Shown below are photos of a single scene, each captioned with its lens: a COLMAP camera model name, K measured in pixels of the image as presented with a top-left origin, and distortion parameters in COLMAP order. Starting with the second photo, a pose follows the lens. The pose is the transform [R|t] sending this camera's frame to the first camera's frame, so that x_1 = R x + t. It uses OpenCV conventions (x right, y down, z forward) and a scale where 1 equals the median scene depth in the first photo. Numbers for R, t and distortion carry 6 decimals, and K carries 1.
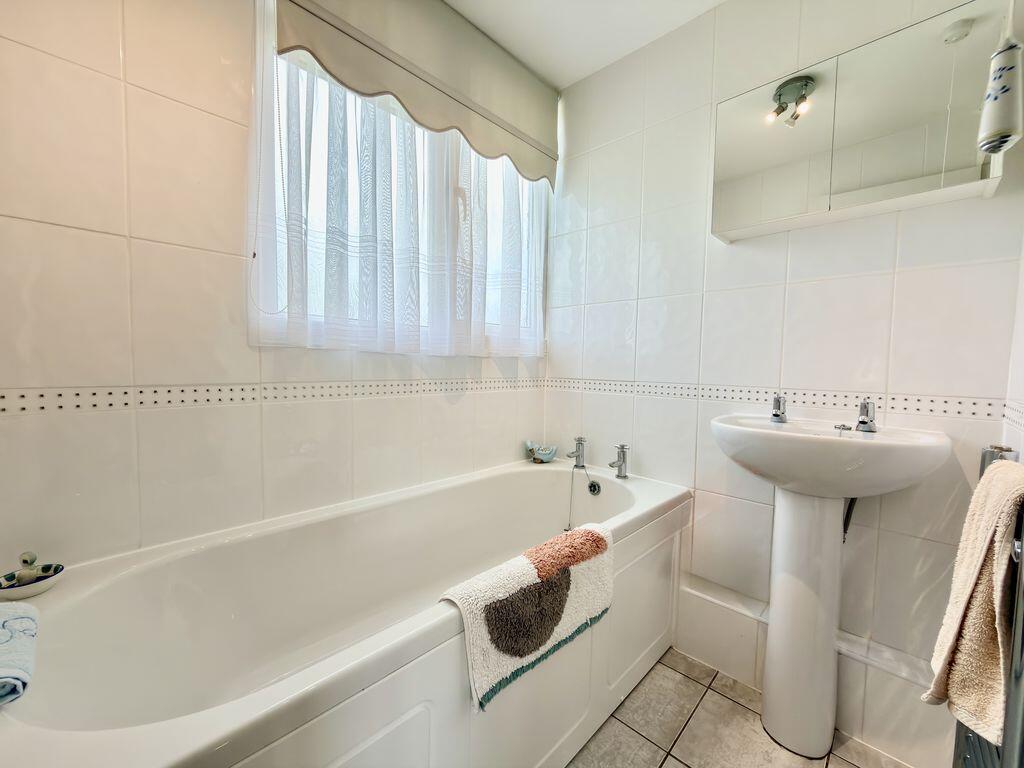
lens RADIAL K [[409.6, 0, 511.5], [0, 409.6, 385.6], [0, 0, 1]] dist [-0.001172, 0.000013]
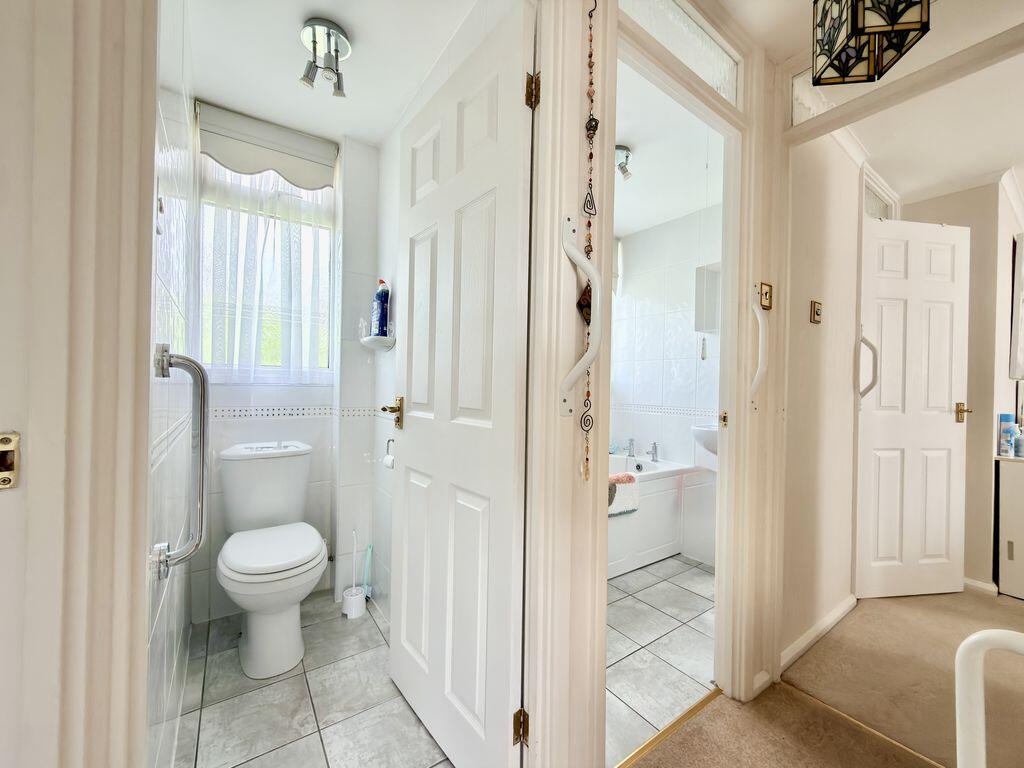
lens RADIAL K [[409.6, 0, 515.7], [0, 409.6, 384.0], [0, 0, 1]] dist [-0.001172, 0.000013]
pose [[0.984427, 0.003391, -0.175760, -0.008735], [-0.013682, 0.998259, -0.057373, 0.003899], [0.175260, 0.058884, 0.982760, -0.843307]]
